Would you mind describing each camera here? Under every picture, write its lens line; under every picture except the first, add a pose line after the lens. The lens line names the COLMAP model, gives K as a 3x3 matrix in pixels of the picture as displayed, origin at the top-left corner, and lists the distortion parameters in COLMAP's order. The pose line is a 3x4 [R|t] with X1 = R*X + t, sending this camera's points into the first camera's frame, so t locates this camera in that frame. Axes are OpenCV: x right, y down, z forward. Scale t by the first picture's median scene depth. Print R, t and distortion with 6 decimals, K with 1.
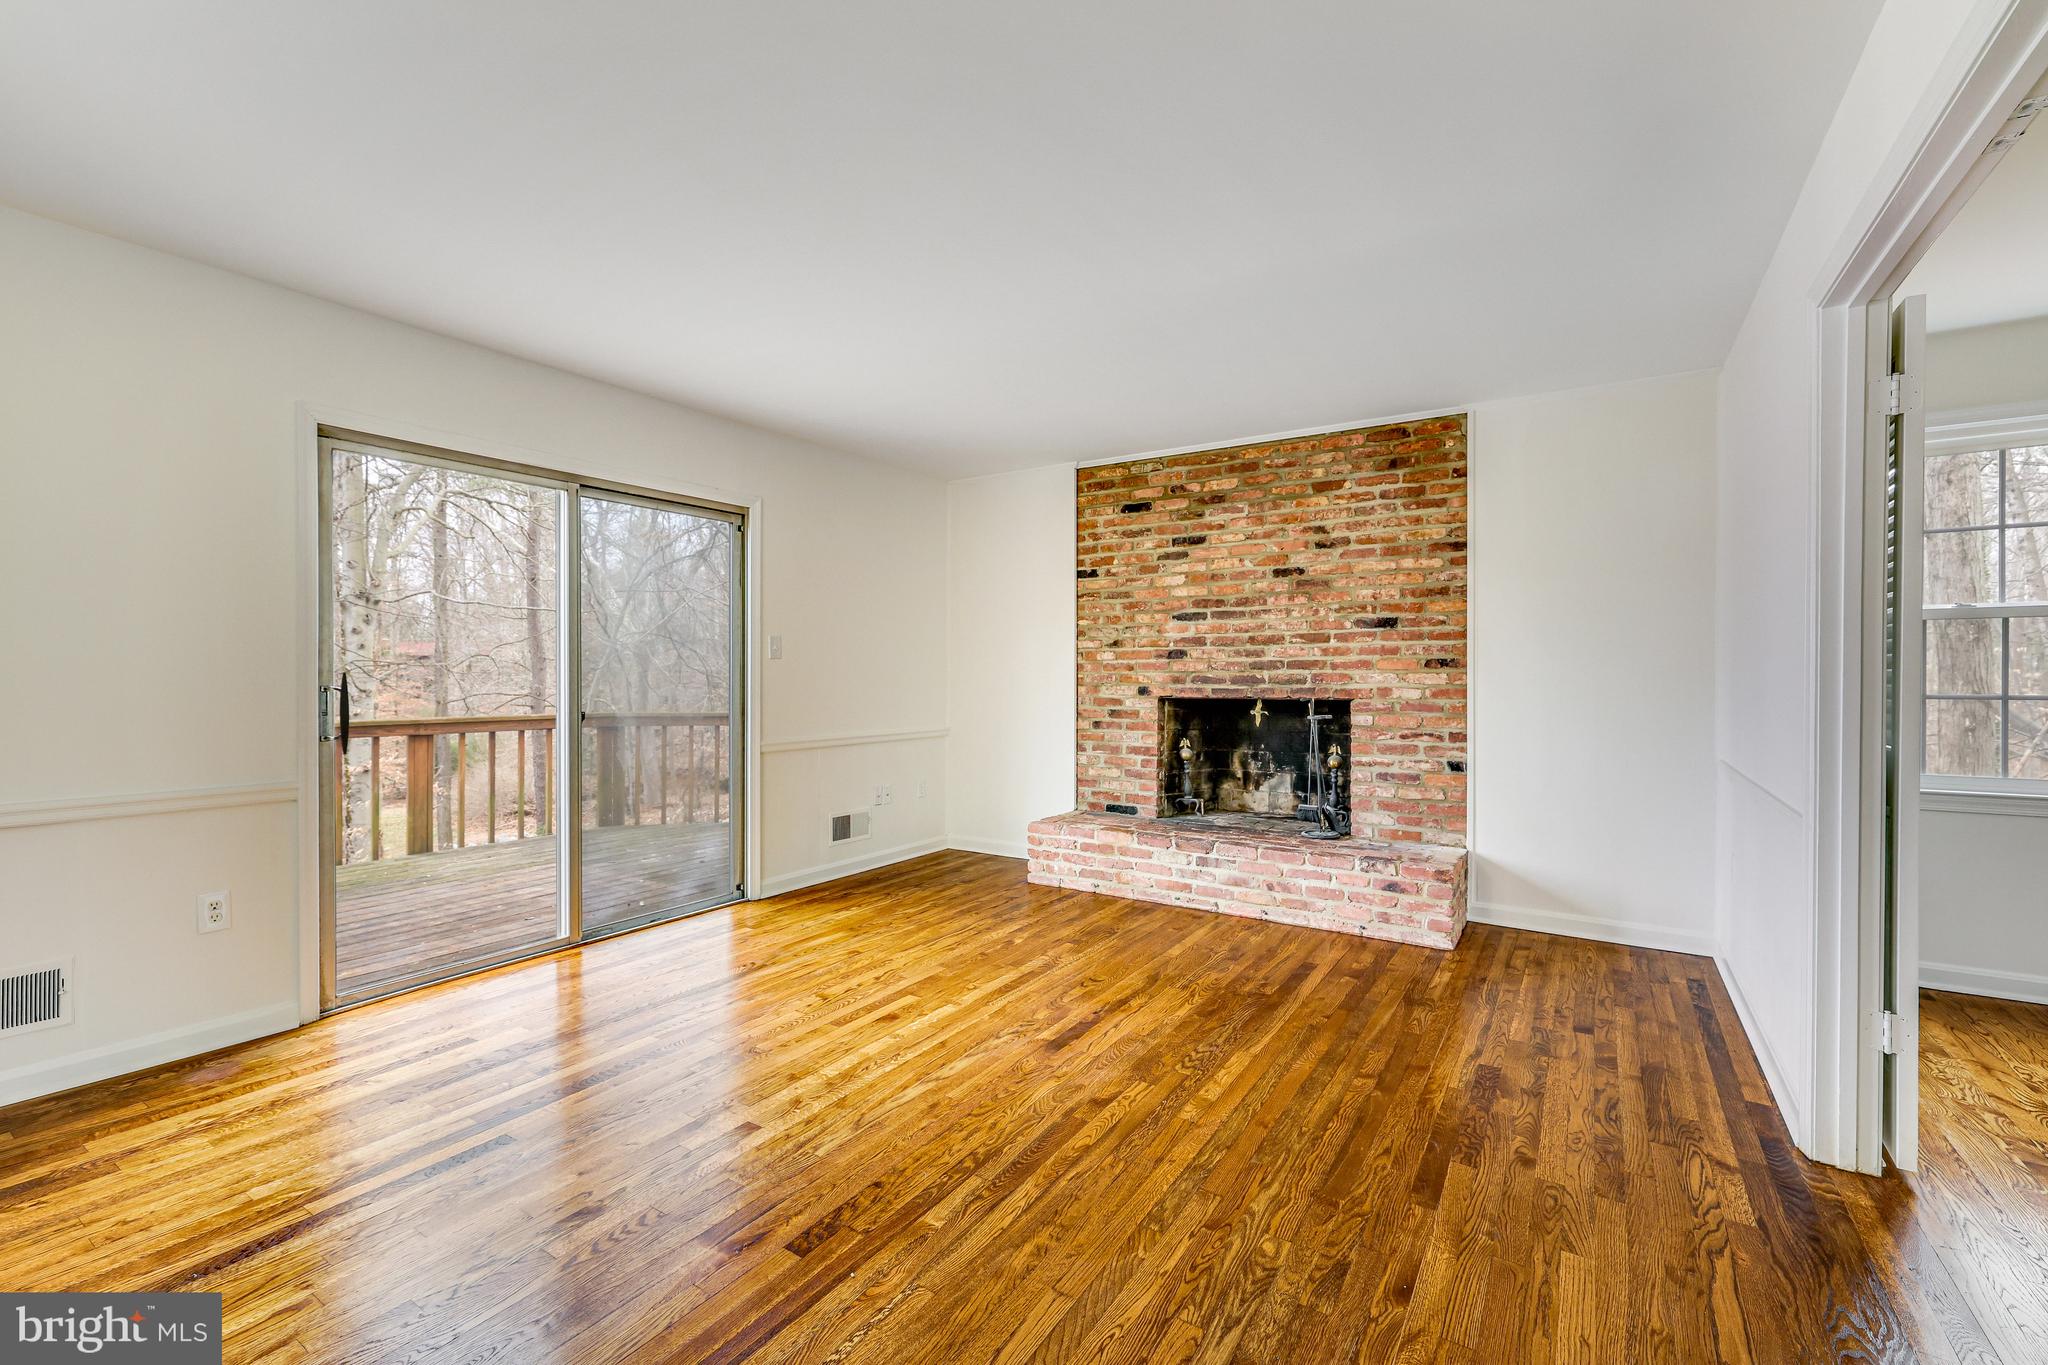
lens RADIAL K [[873.2, 0, 1023.5], [0, 873.2, 679.7], [0, 0, 1]] dist [-0.000200, -0.000087]
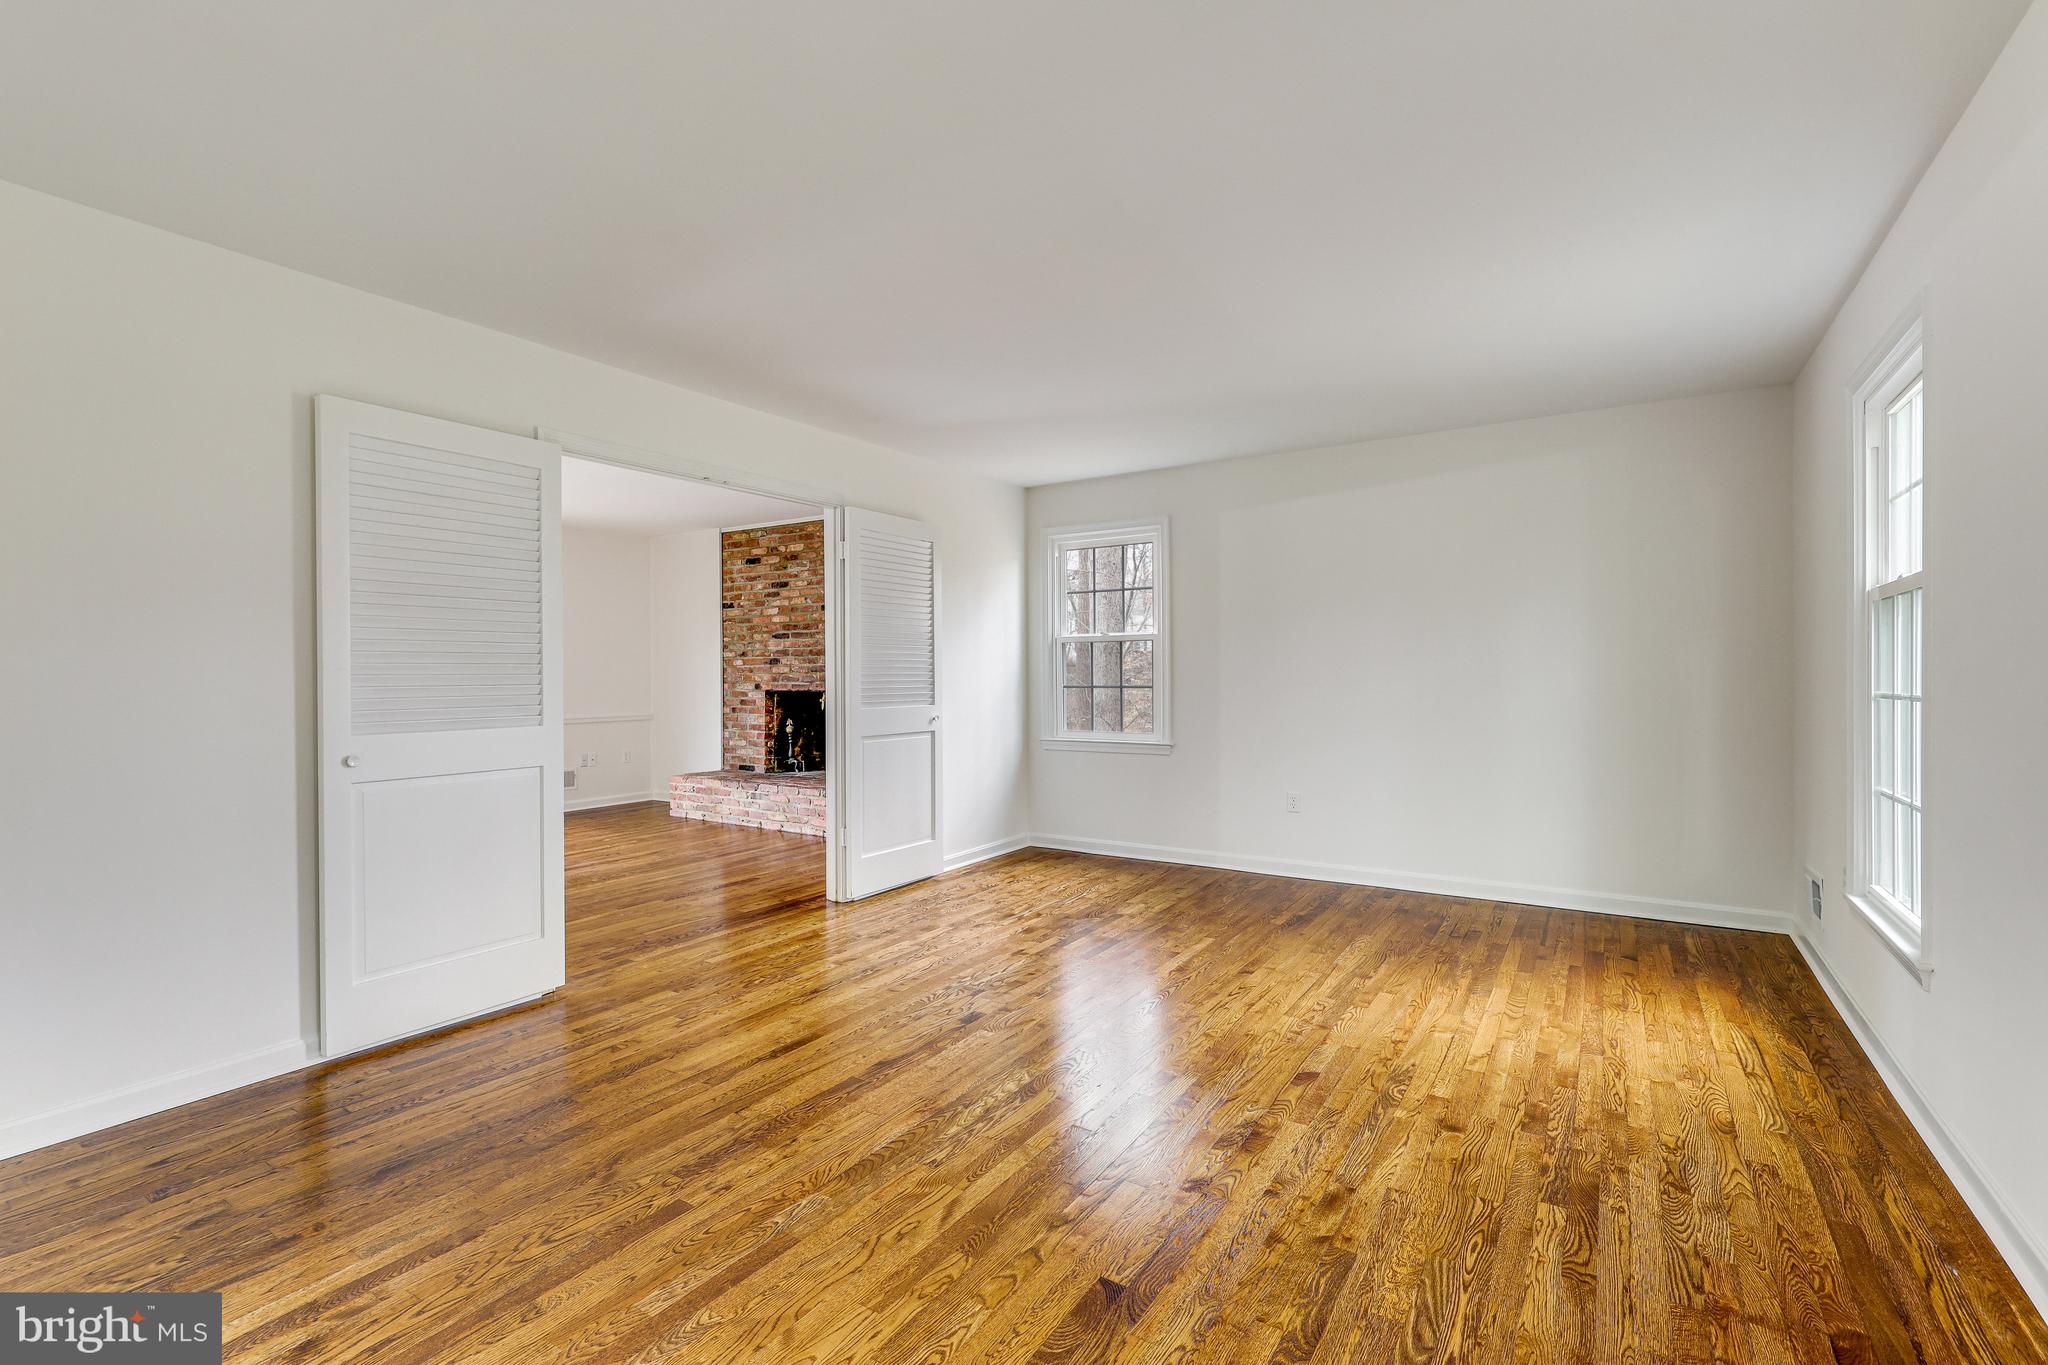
lens RADIAL K [[911.6, 0, 1029.5], [0, 911.6, 678.1], [0, 0, 1]] dist [0.001958, 0.000340]
pose [[0.999951, -0.005686, 0.008063, 0.625865], [0.005683, 0.999984, 0.000364, 0.000773], [-0.008065, -0.000319, 0.999967, -0.572055]]
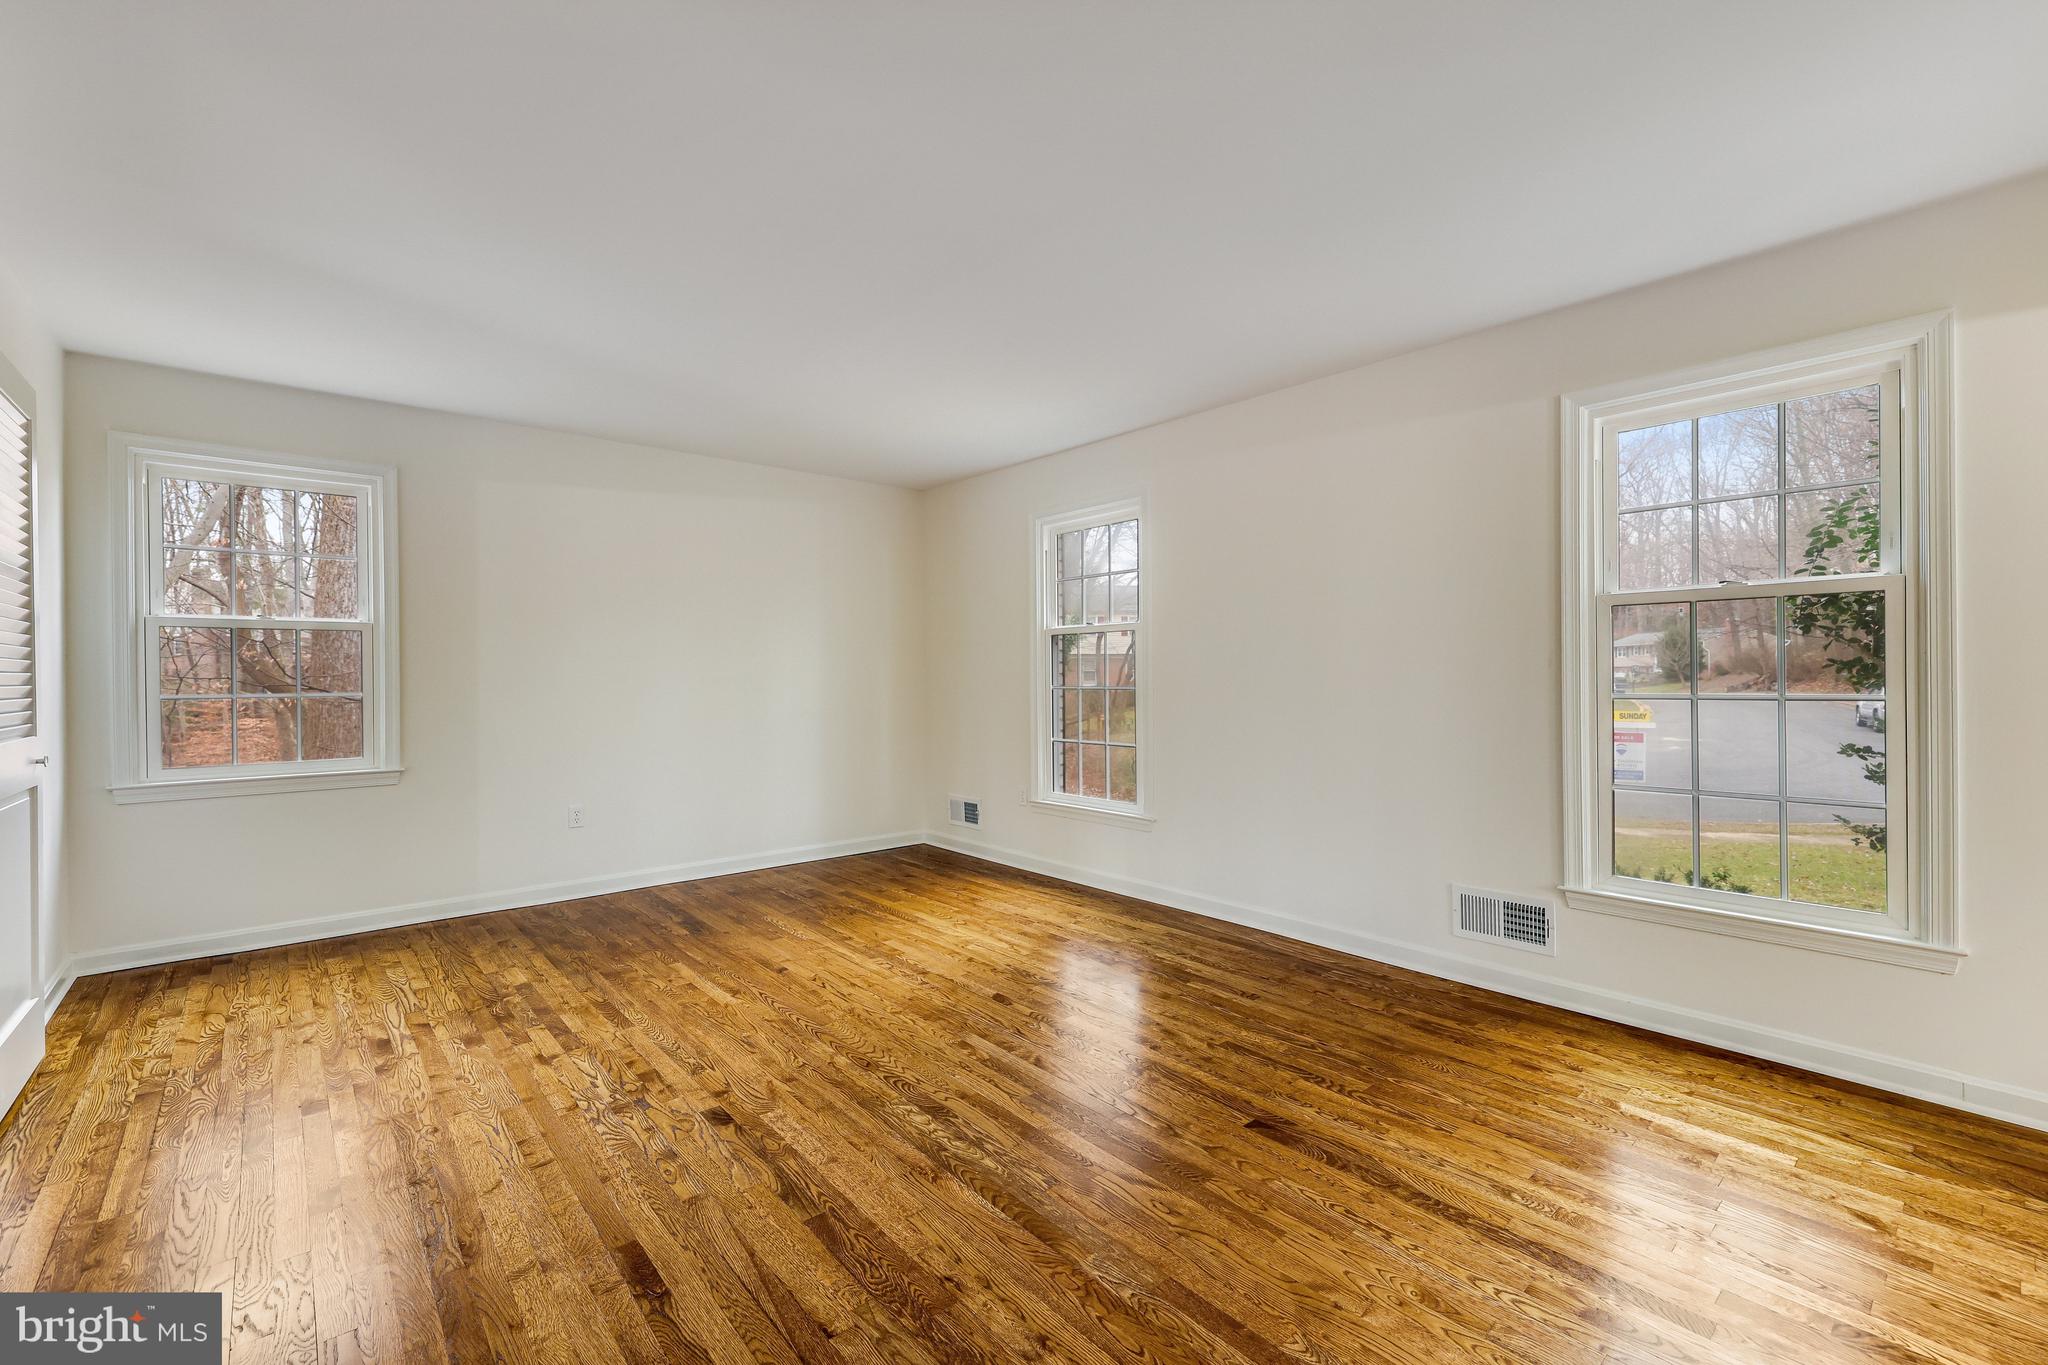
lens RADIAL K [[854.5, 0, 1024.0], [0, 854.5, 682.5], [0, 0, 1]] dist [0.000289, 0.000282]
pose [[0.272701, -0.008972, 0.962057, 0.167041], [0.007943, 0.999943, 0.007074, 0.000666], [-0.962066, 0.005713, 0.272757, -0.202803]]
